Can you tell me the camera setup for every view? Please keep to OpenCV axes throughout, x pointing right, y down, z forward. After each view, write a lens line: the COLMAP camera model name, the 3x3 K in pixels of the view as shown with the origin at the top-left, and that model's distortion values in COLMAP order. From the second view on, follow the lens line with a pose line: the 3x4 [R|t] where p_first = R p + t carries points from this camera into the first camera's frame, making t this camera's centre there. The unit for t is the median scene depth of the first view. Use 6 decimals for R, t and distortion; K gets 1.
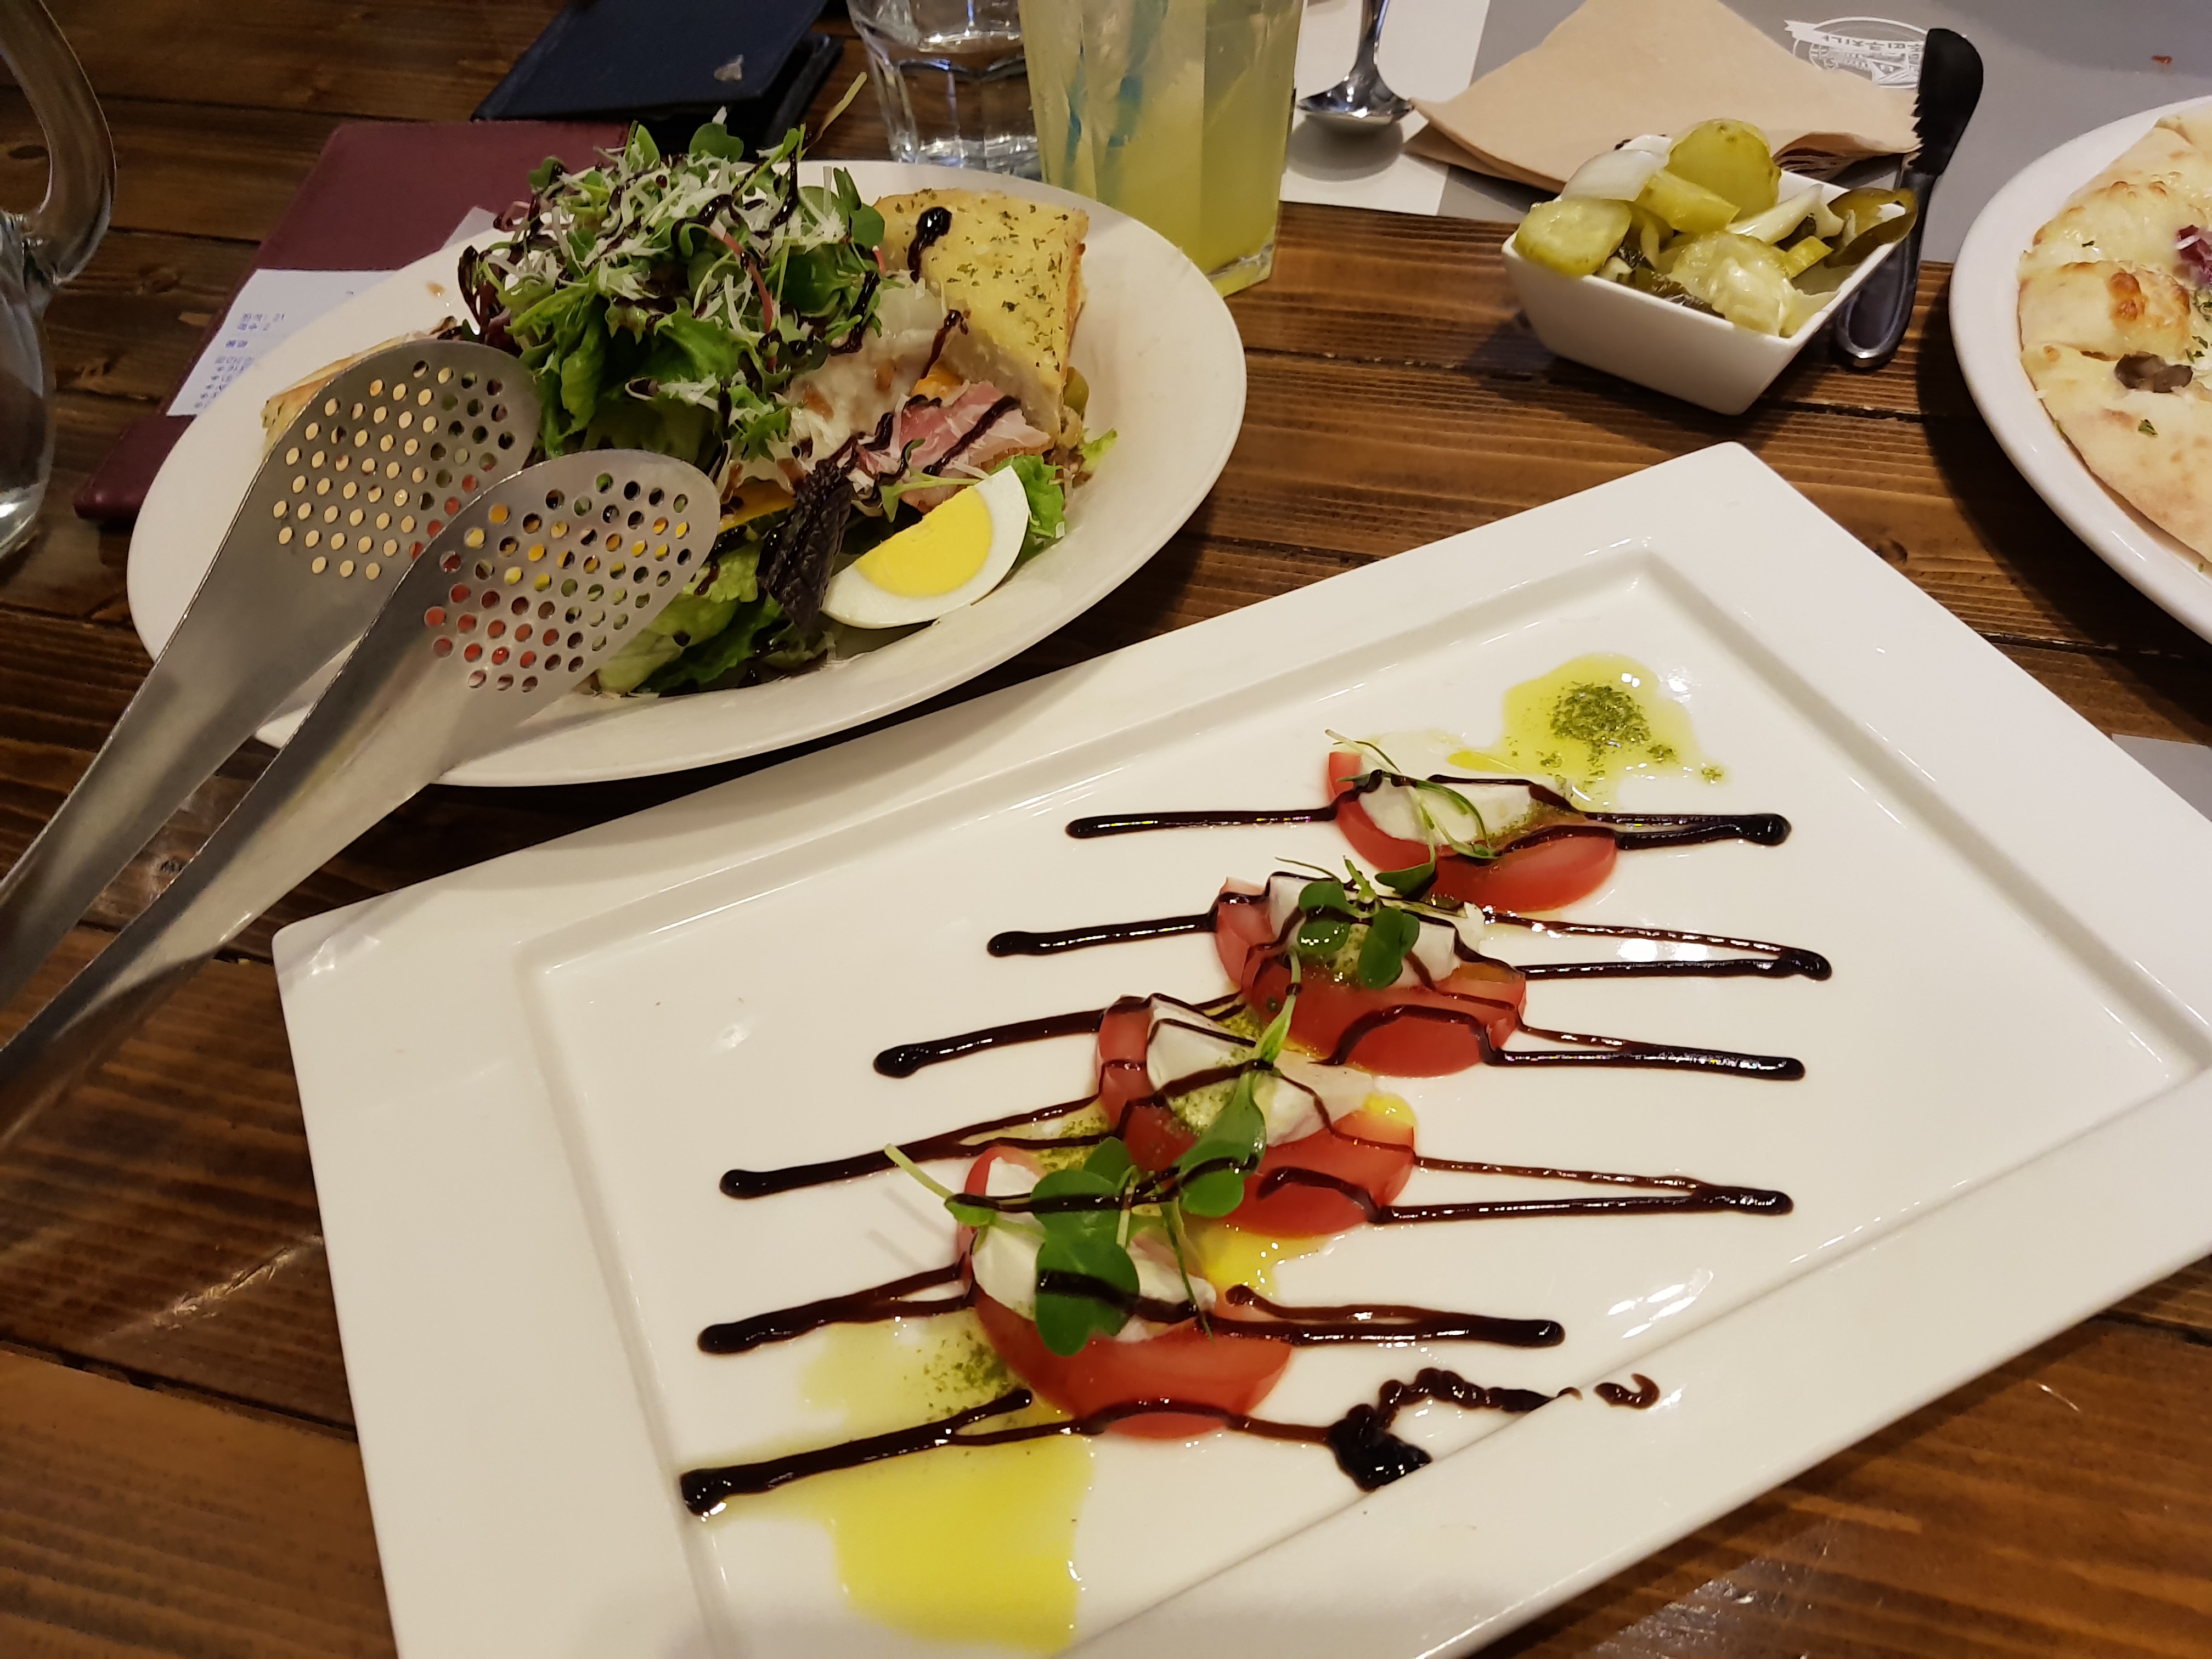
lens RADIAL K [[1685.2, 0, 1106.0], [0, 1685.2, 829.5], [0, 0, 1]] dist [0.115361, -0.230331]
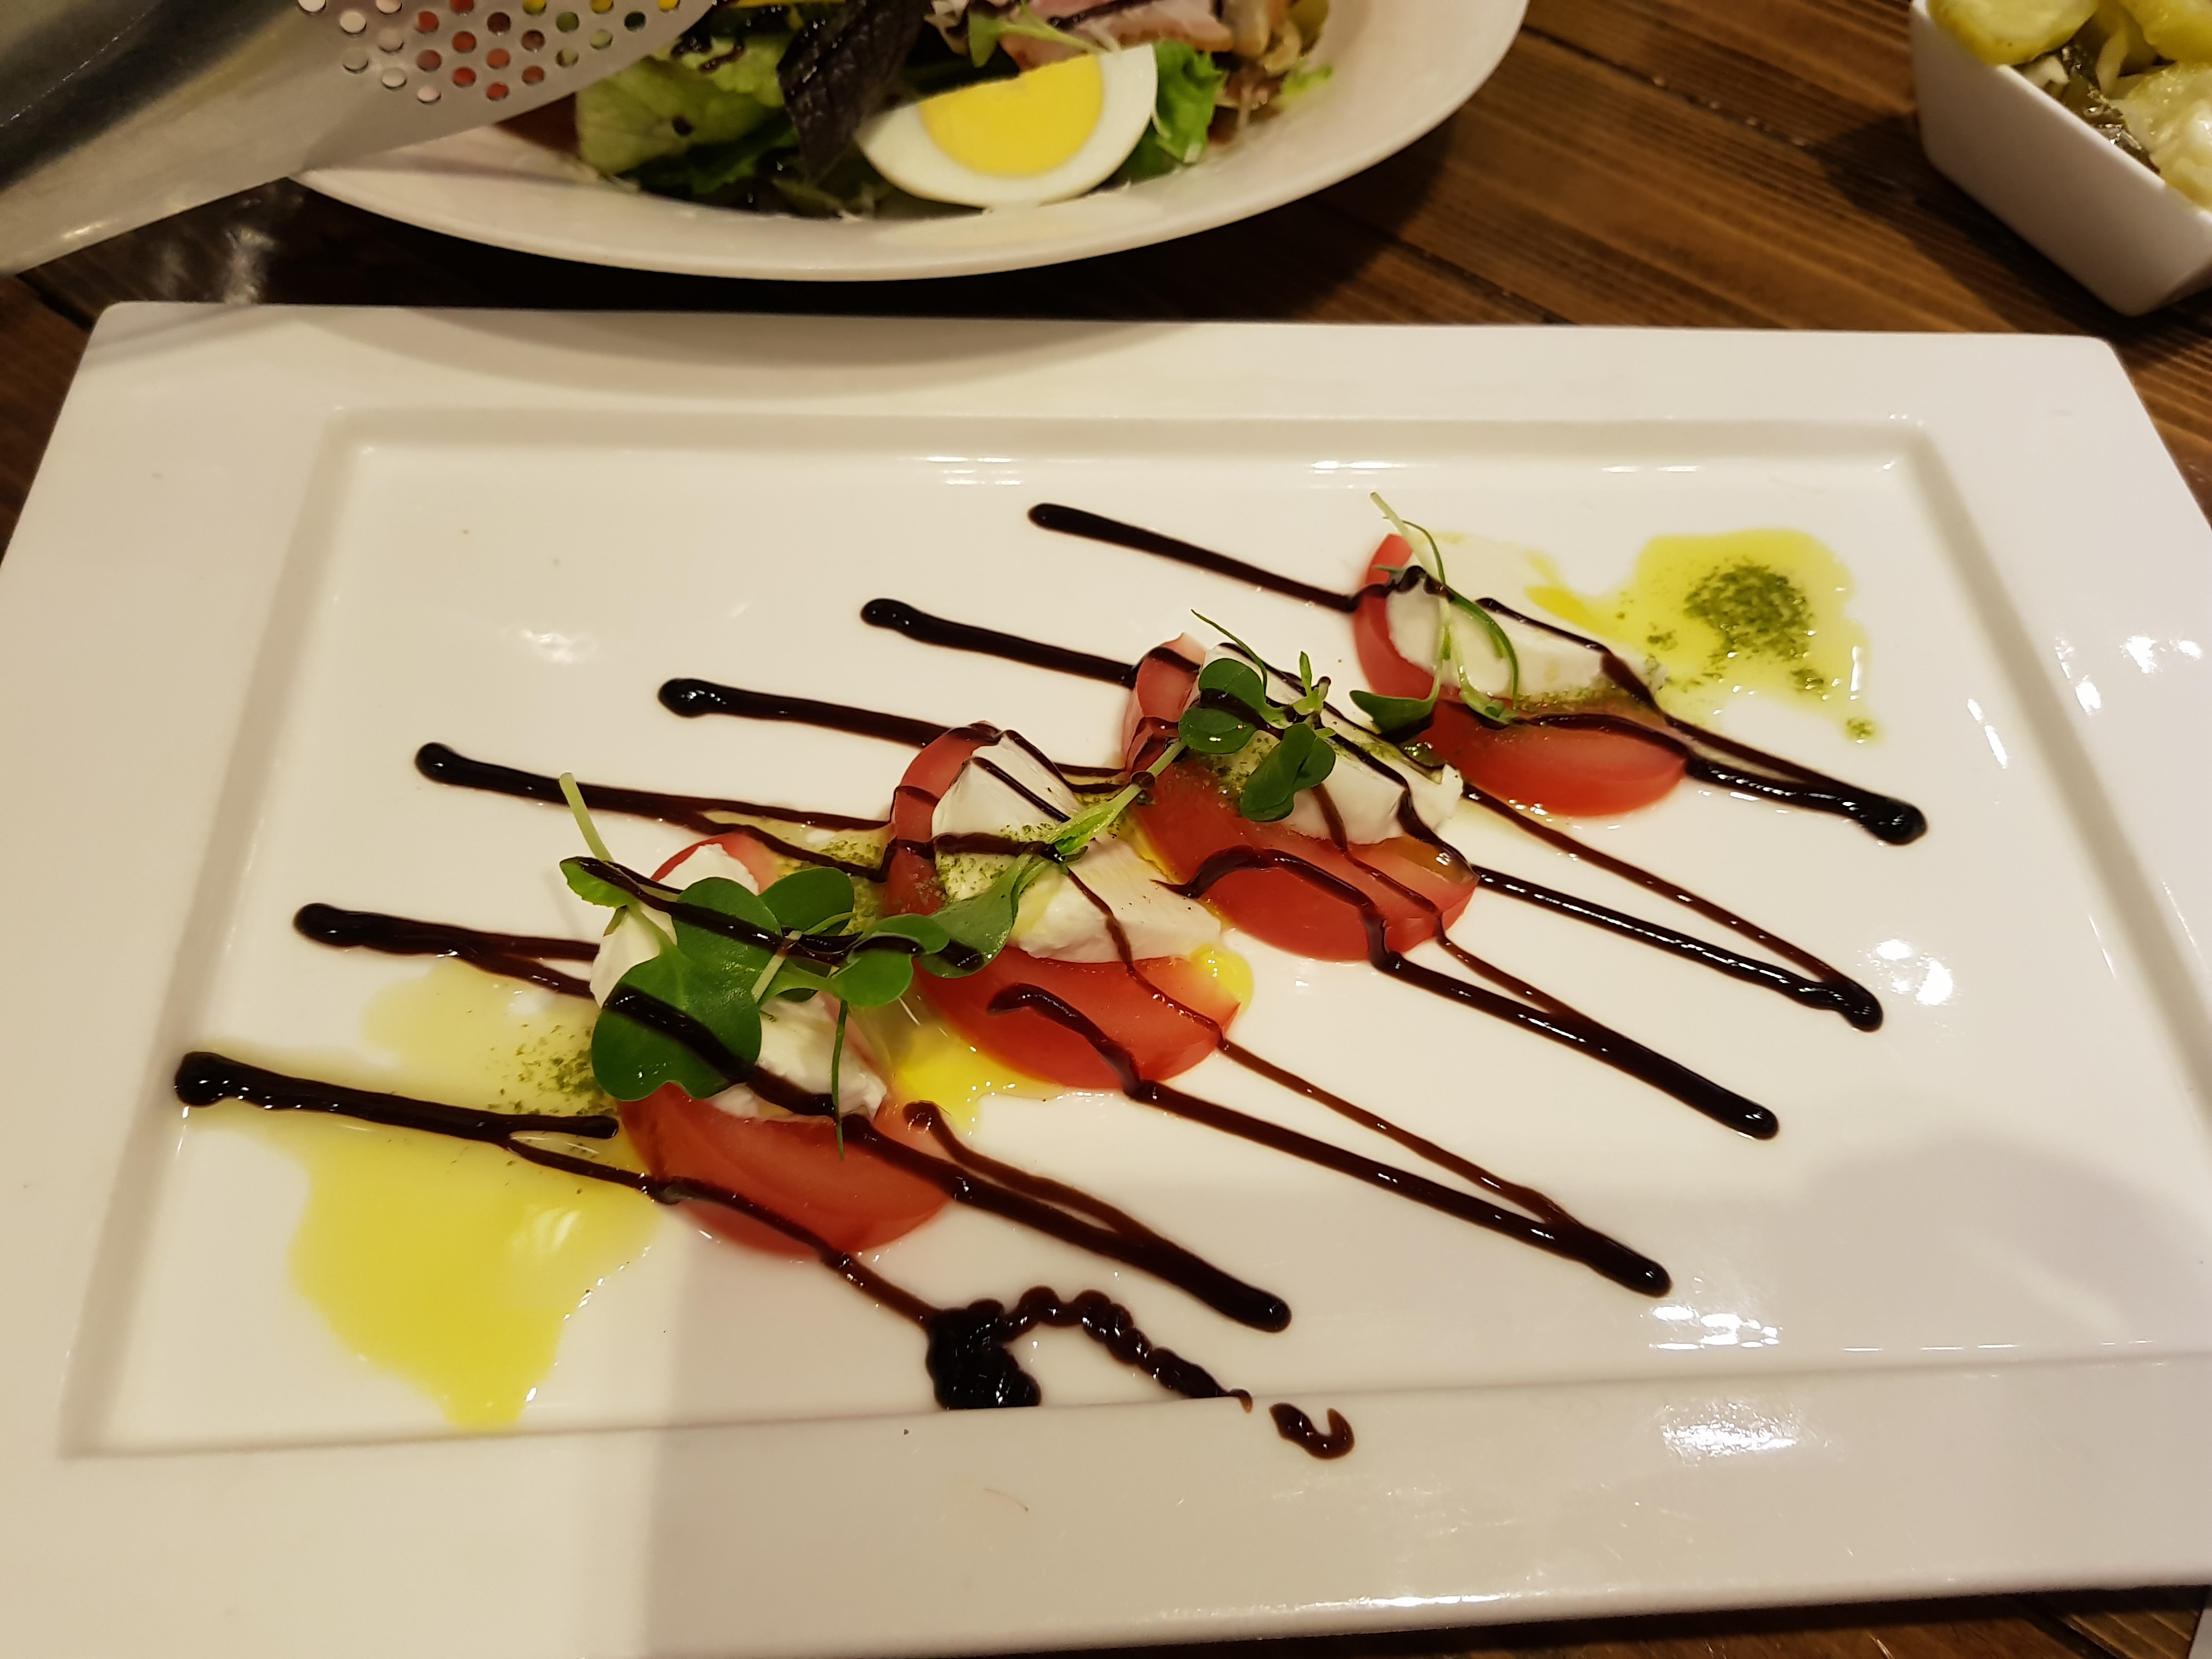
lens RADIAL K [[1685.2, 0, 1106.0], [0, 1685.2, 829.5], [0, 0, 1]] dist [0.115361, -0.230331]
pose [[0.924965, 0.357206, -0.129783, 0.182170], [-0.336816, 0.928648, 0.155457, 0.003690], [0.176054, -0.100079, 0.979280, 0.233648]]
